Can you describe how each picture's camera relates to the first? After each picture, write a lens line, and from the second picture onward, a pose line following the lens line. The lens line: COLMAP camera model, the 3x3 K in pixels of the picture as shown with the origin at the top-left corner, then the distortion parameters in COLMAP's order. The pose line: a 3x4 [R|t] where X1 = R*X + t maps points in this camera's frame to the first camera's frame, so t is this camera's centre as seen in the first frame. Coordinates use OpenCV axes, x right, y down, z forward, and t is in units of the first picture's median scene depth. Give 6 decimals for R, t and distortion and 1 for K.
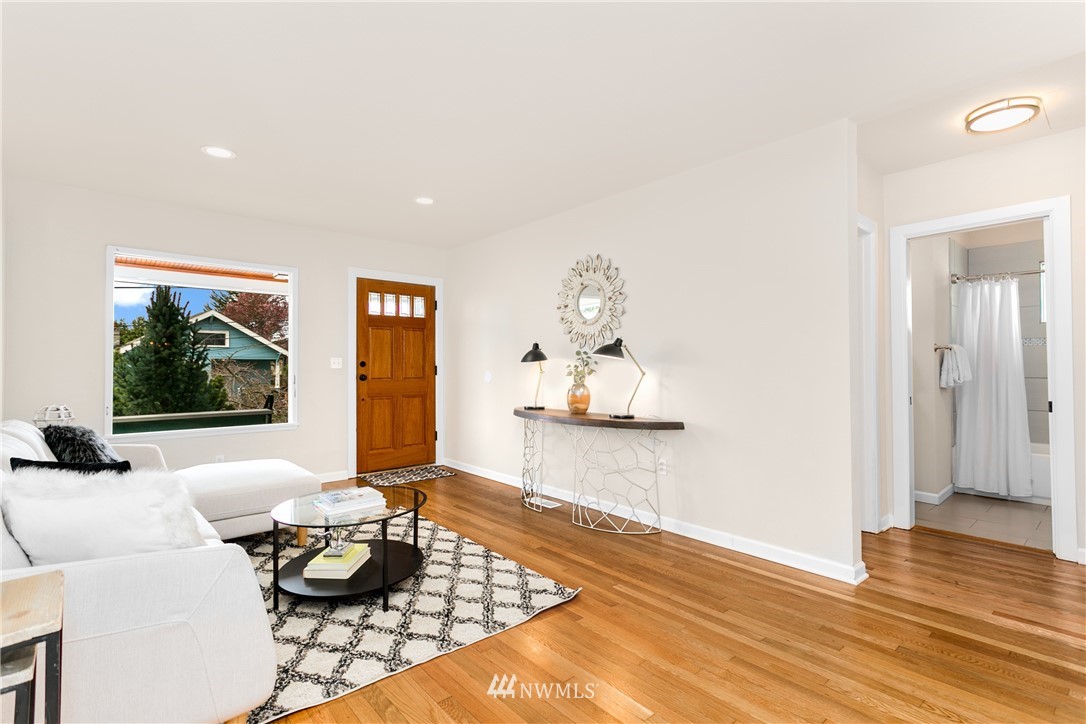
lens RADIAL K [[512.1, 0, 543.0], [0, 512.1, 362.0], [0, 0, 1]] dist [0.002793, 0.000765]
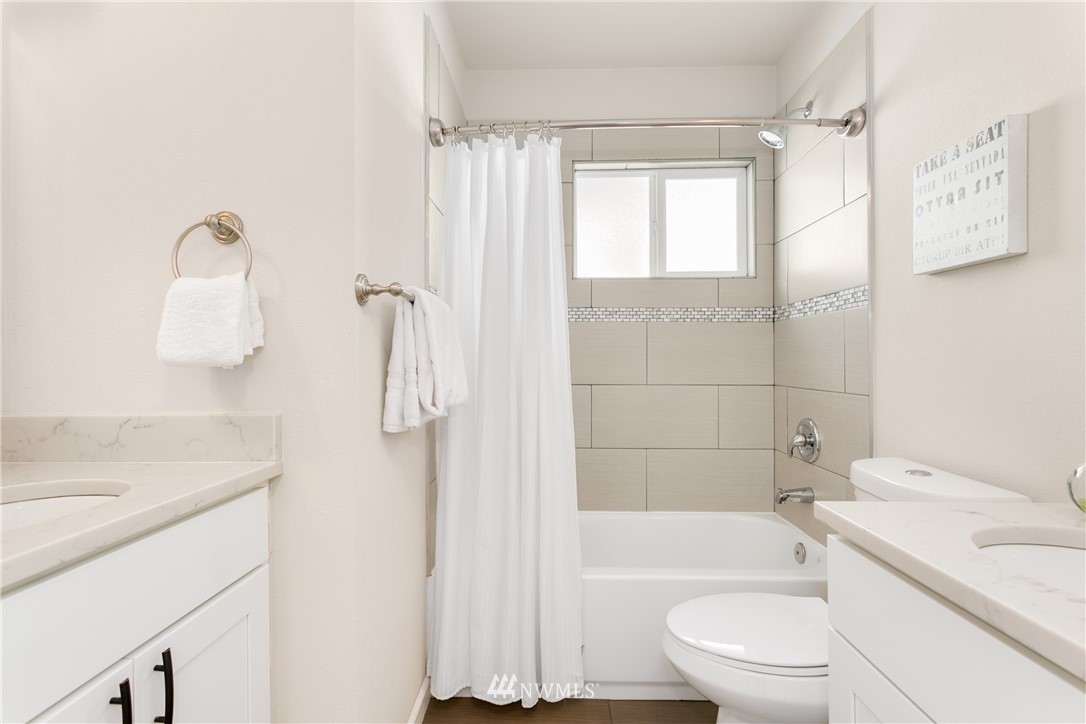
lens RADIAL K [[512.1, 0, 543.0], [0, 512.1, 362.0], [0, 0, 1]] dist [0.002793, 0.000765]
pose [[0.670660, -0.001629, 0.741763, 0.620060], [-0.010859, 0.999869, 0.012015, 0.005081], [-0.741685, -0.016113, 0.670555, 0.739881]]
